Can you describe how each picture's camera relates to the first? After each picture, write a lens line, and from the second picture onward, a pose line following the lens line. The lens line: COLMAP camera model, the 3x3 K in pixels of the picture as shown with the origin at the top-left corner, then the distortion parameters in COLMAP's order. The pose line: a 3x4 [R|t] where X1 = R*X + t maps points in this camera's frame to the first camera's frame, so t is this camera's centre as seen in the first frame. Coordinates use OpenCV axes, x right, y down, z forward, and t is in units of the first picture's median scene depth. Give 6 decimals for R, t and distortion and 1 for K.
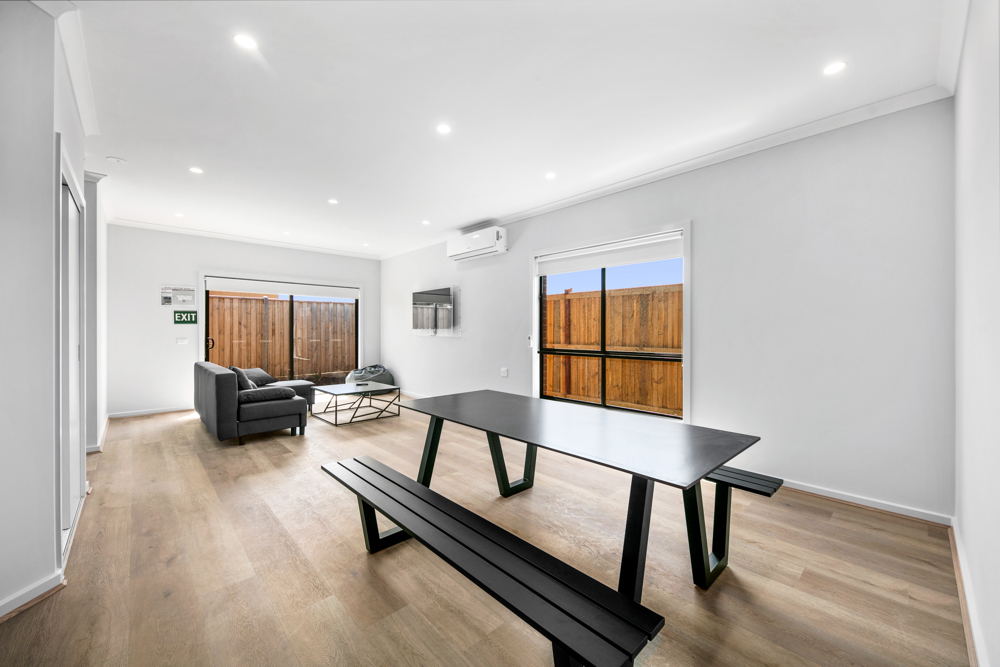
lens RADIAL K [[385.7, 0, 507.3], [0, 385.7, 331.0], [0, 0, 1]] dist [0.001390, -0.000063]
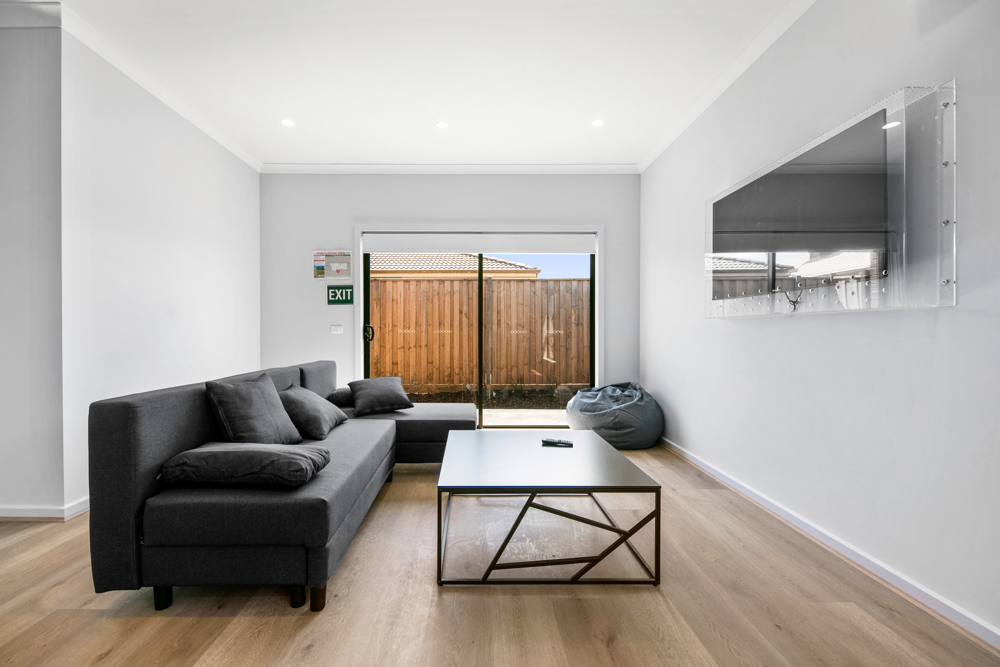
lens RADIAL K [[399.8, 0, 477.6], [0, 399.8, 332.8], [0, 0, 1]] dist [0.001784, -0.000310]
pose [[0.718148, 0.001040, -0.695890, -0.145892], [-0.000654, 0.999999, 0.000819, 0.028505], [0.695890, -0.000133, 0.718148, 0.596322]]
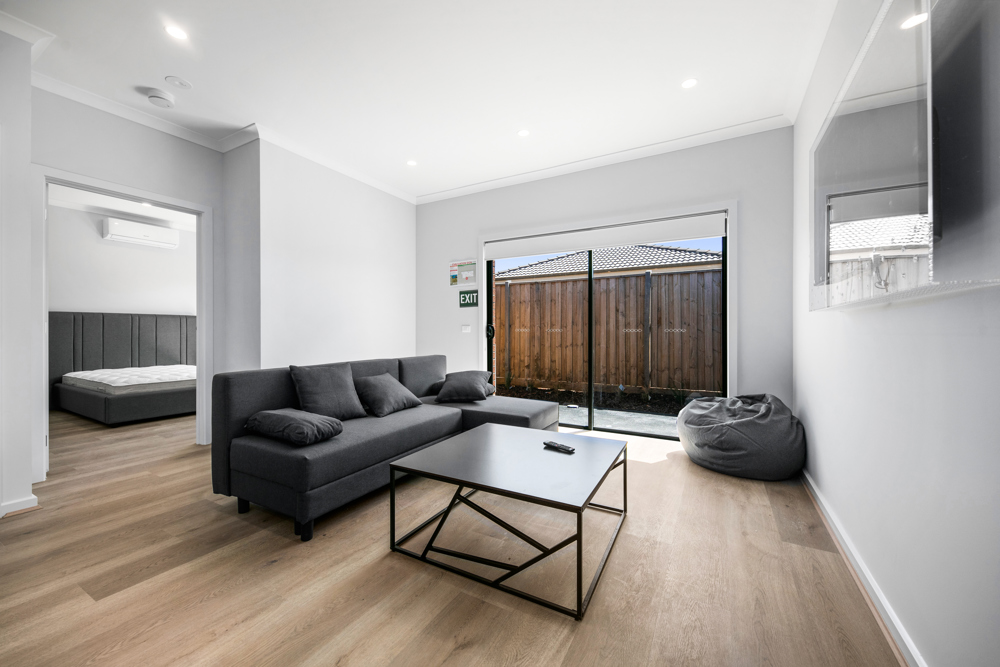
lens RADIAL K [[387.4, 0, 497.3], [0, 387.4, 329.9], [0, 0, 1]] dist [0.005656, 0.000006]
pose [[0.283723, -0.004493, -0.958896, -0.047551], [-0.000474, 0.999988, -0.004826, 0.029341], [0.958906, 0.001824, 0.283718, 0.752304]]
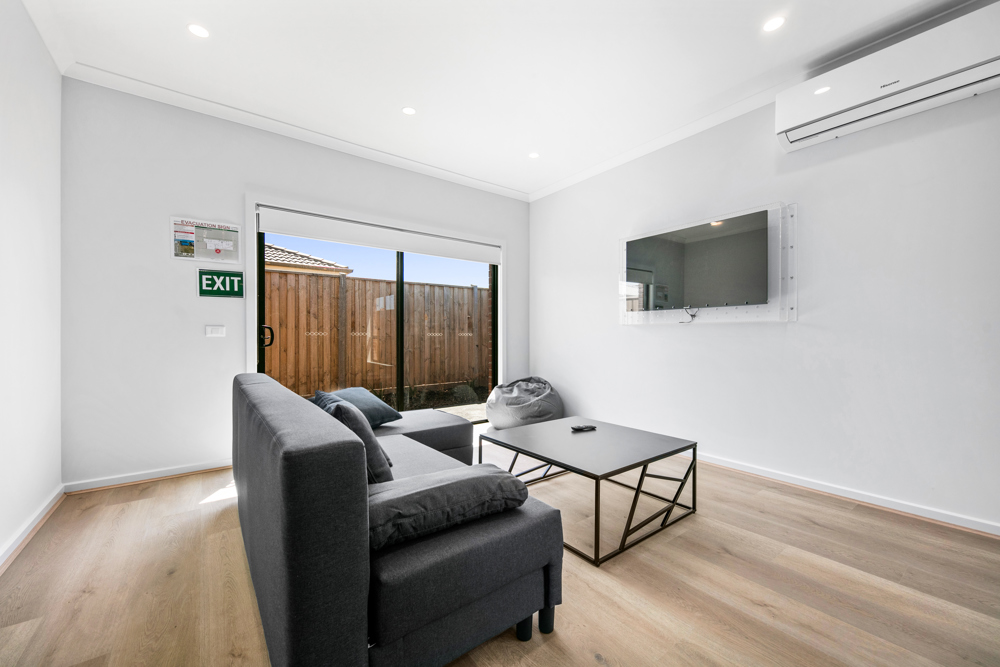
lens RADIAL K [[391.1, 0, 499.7], [0, 391.1, 336.4], [0, 0, 1]] dist [0.010315, 0.000071]
pose [[0.992327, 0.000730, -0.123636, -0.370468], [-0.000419, 0.999997, 0.002544, 0.028809], [0.123637, -0.002473, 0.992324, 0.484743]]
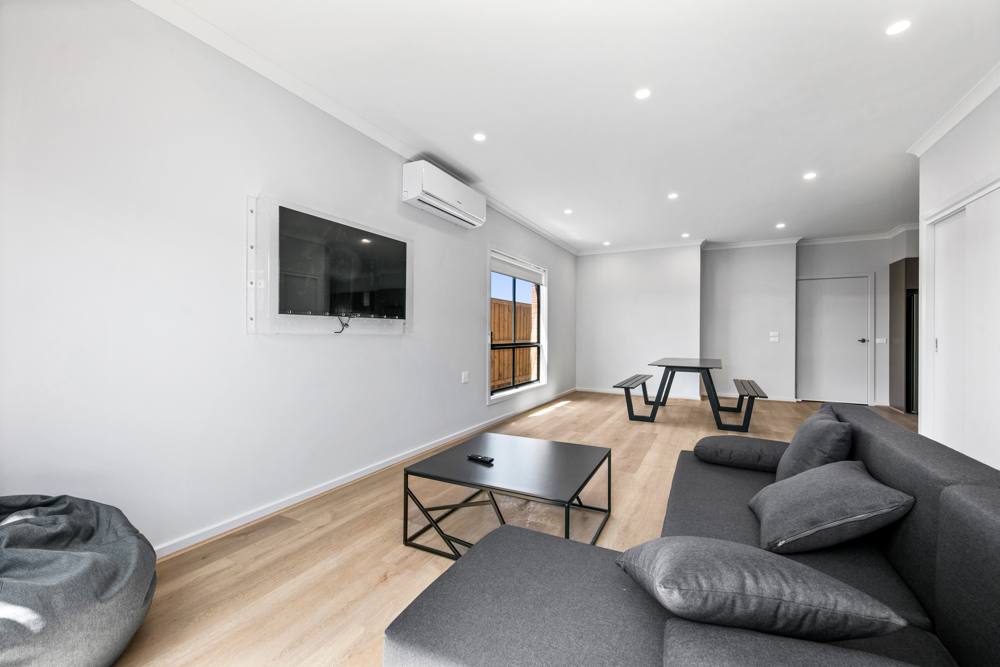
lens RADIAL K [[401.6, 0, 500.4], [0, 401.6, 322.8], [0, 0, 1]] dist [0.005003, -0.000185]
pose [[-0.315796, 0.024624, 0.948508, -0.680914], [-0.002996, 0.999632, -0.026949, 0.012867], [-0.948822, -0.011352, -0.315606, 0.985782]]
